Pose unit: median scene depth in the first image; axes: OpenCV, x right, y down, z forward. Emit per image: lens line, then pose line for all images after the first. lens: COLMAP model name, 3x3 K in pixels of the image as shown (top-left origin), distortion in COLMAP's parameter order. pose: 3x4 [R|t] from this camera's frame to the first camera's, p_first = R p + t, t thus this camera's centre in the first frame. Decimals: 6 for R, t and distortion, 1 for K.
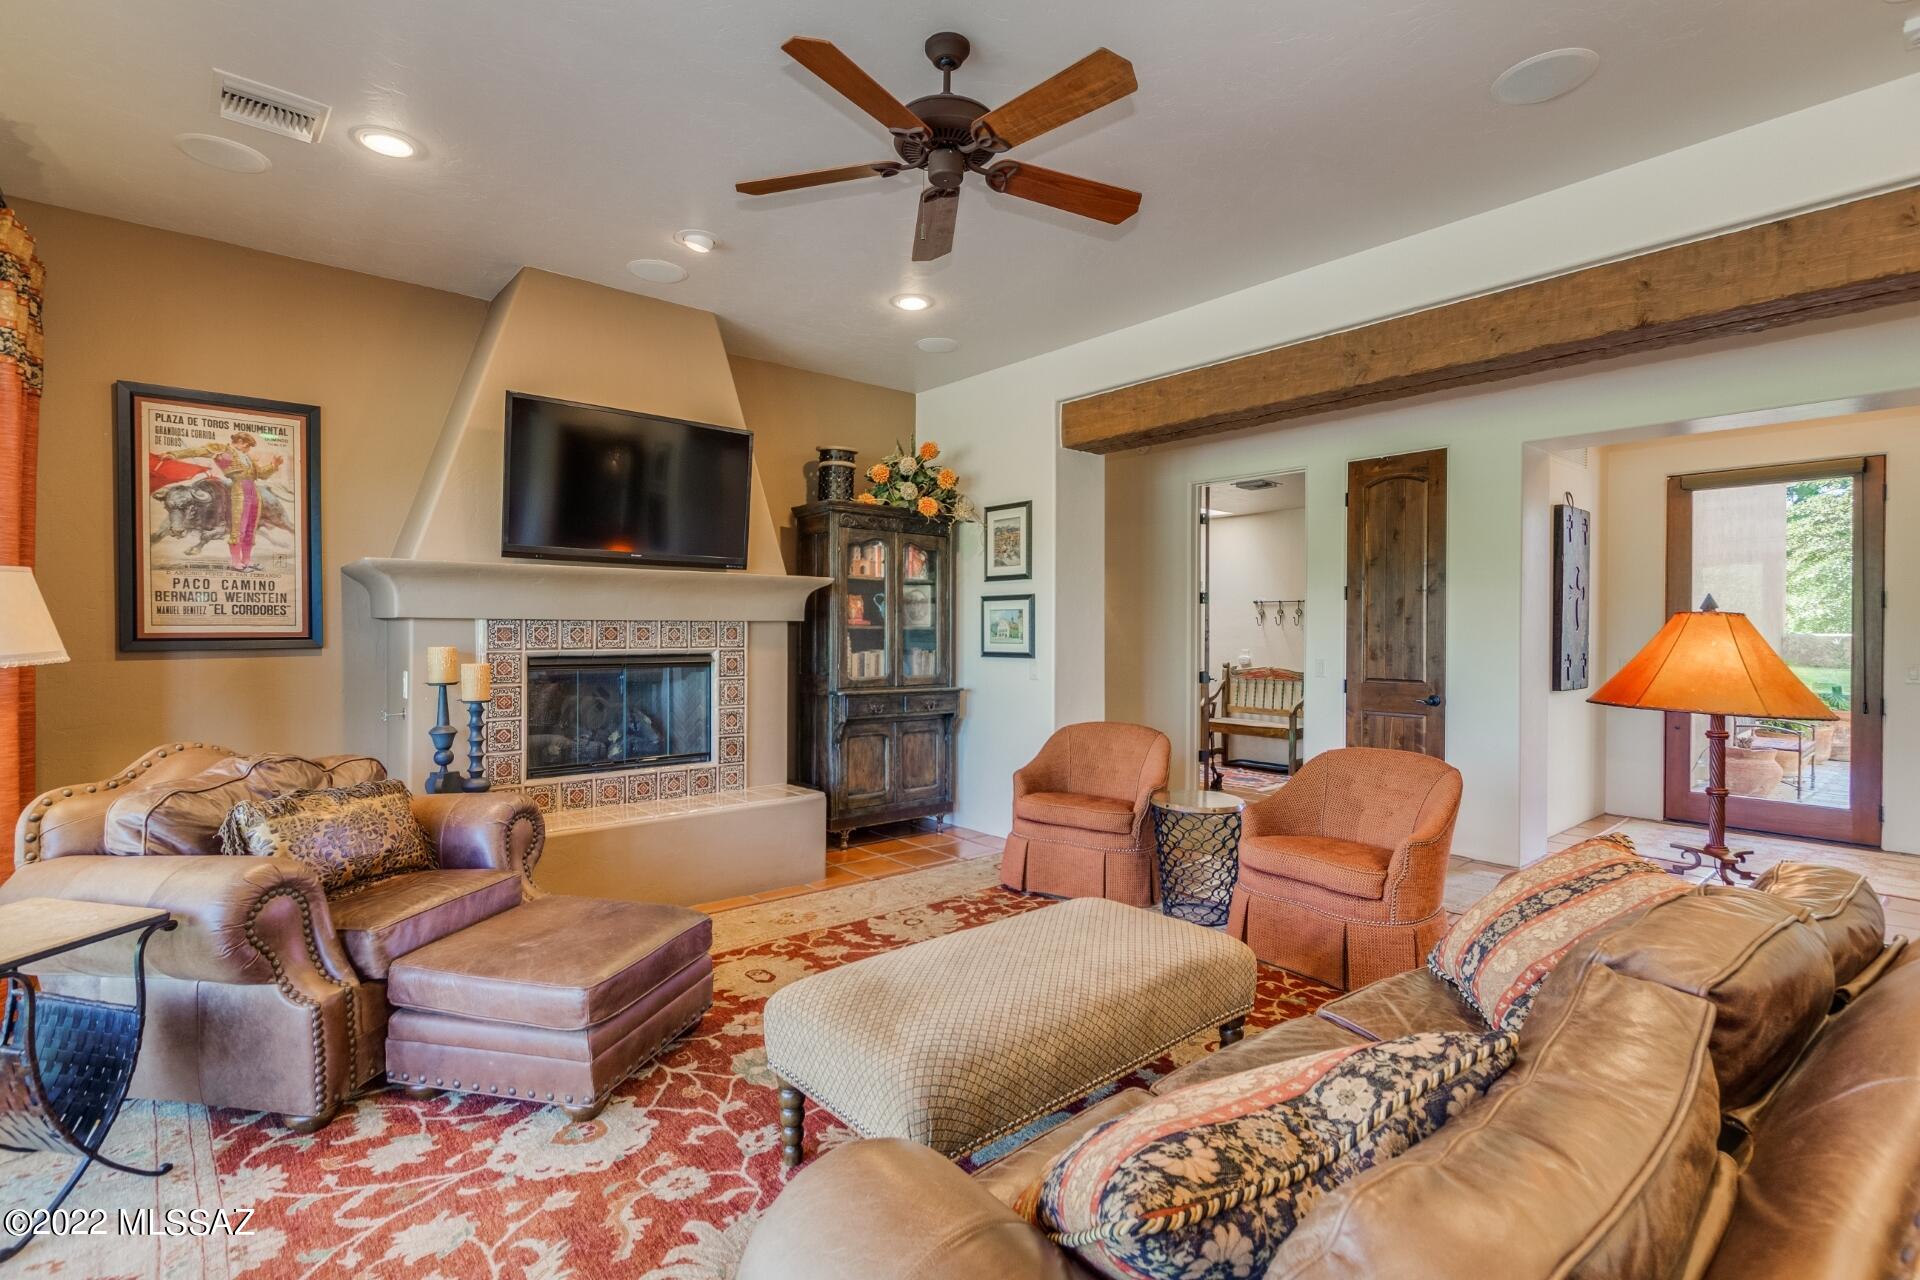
lens RADIAL K [[886.1, 0, 960.0], [0, 886.1, 640.0], [0, 0, 1]] dist [0.001537, 0.000015]
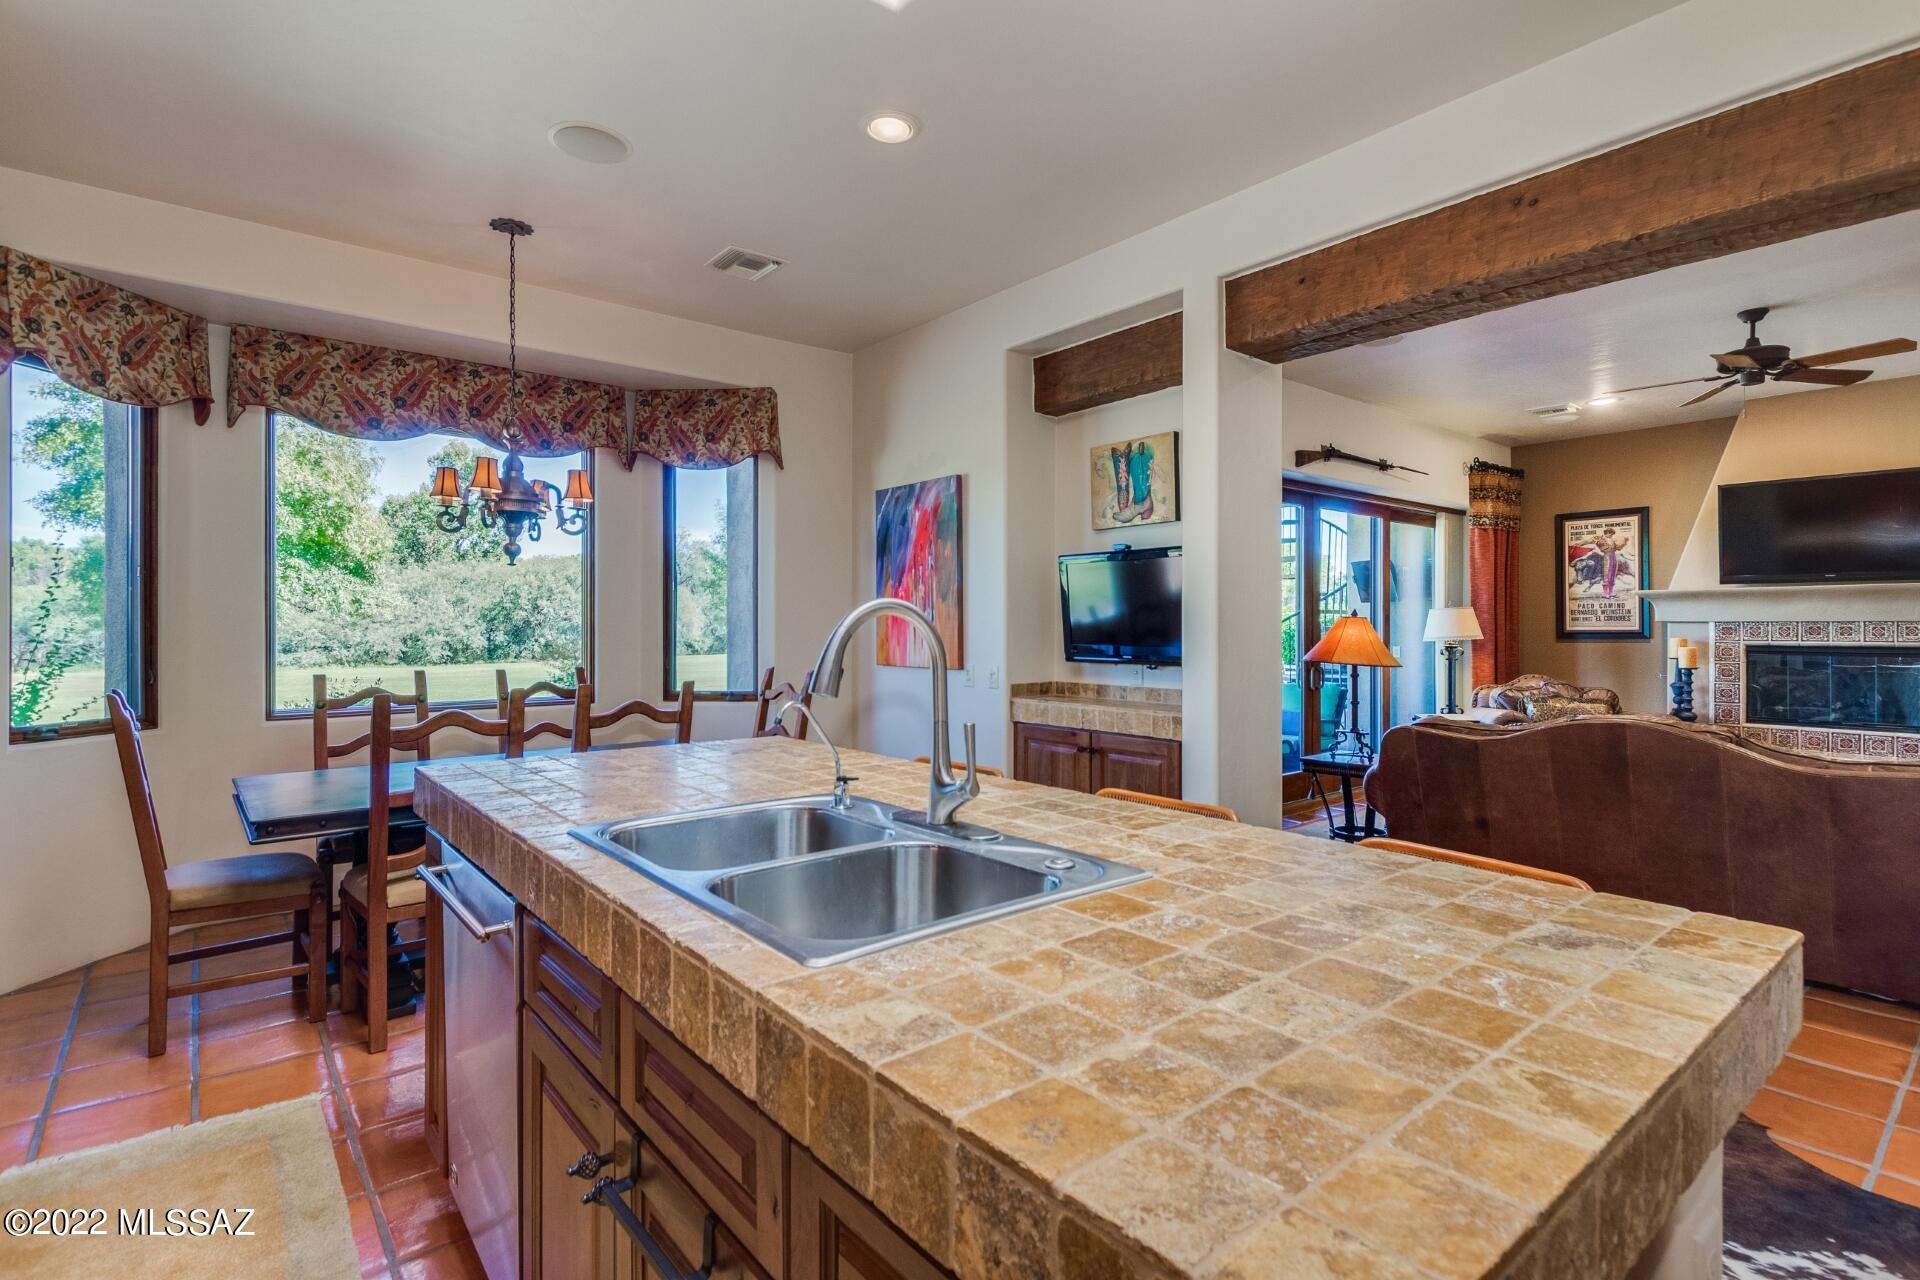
lens RADIAL K [[915.0, 0, 966.8], [0, 915.0, 627.5], [0, 0, 1]] dist [0.001243, -0.000304]
pose [[0.000214, -0.002979, -0.999996, 1.206456], [-0.012370, 0.999919, -0.002982, 0.009492], [0.999923, 0.012371, 0.000177, -0.415089]]
